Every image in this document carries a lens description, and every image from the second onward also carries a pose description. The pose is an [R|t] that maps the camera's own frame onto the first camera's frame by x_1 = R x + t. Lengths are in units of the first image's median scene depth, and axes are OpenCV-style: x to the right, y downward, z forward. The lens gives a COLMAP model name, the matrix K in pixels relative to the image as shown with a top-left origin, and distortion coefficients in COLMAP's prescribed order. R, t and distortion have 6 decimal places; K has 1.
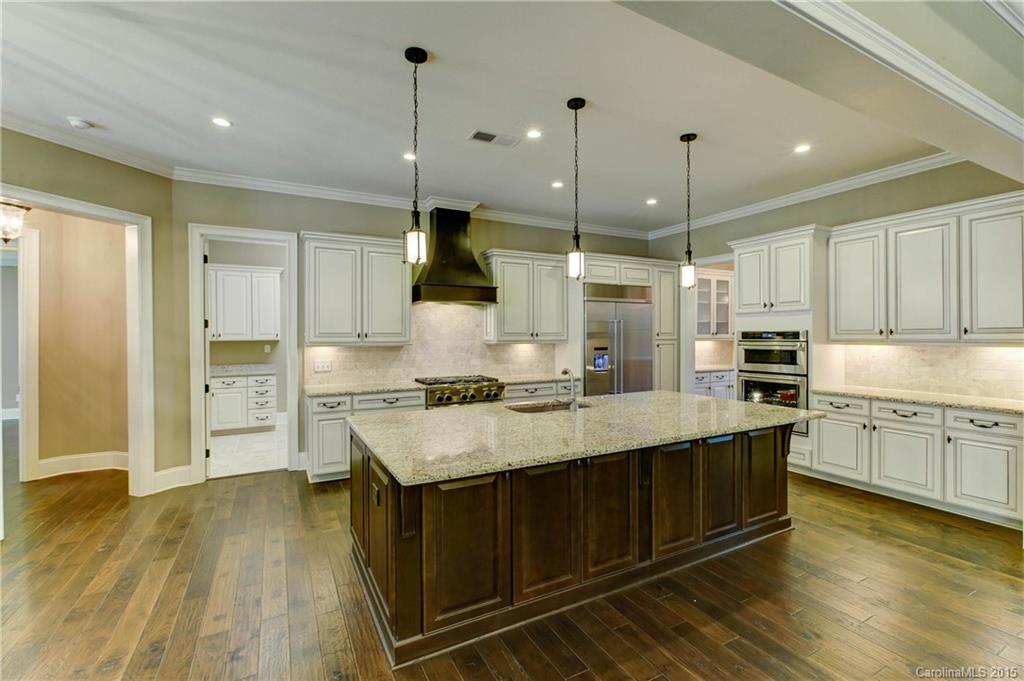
lens RADIAL K [[447.1, 0, 512.0], [0, 447.1, 340.5], [0, 0, 1]] dist [-0.000384, 0.000058]
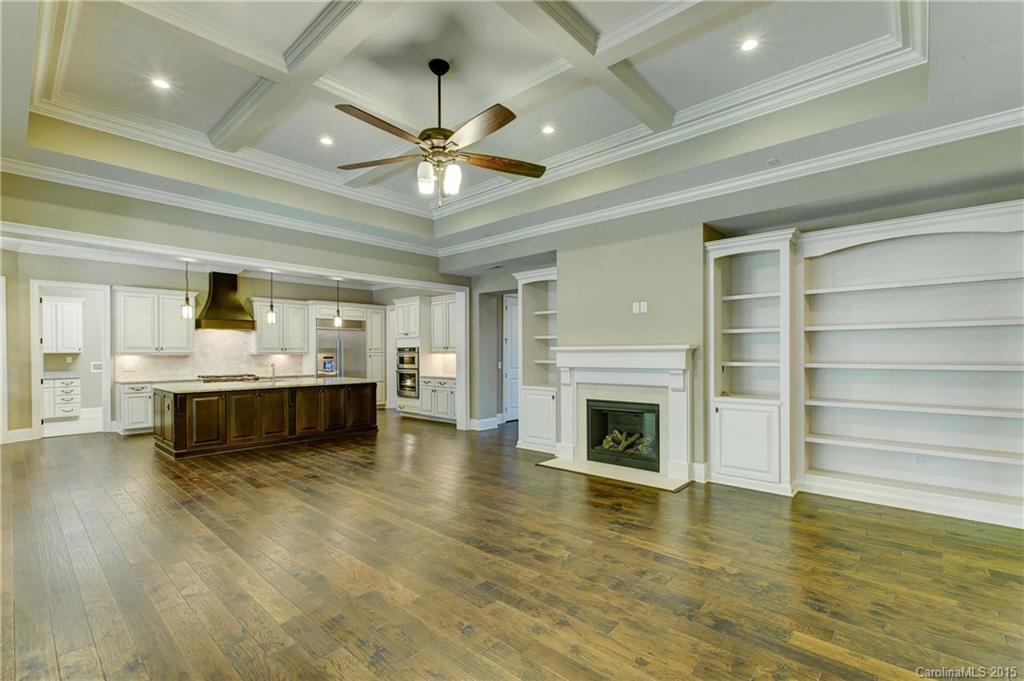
lens RADIAL K [[453.1, 0, 513.5], [0, 453.1, 355.6], [0, 0, 1]] dist [0.002330, 0.000457]
pose [[0.939562, -0.001763, 0.342375, 0.319974], [0.003214, 0.999988, -0.003669, 0.023389], [-0.342365, 0.004548, 0.939556, -1.016436]]
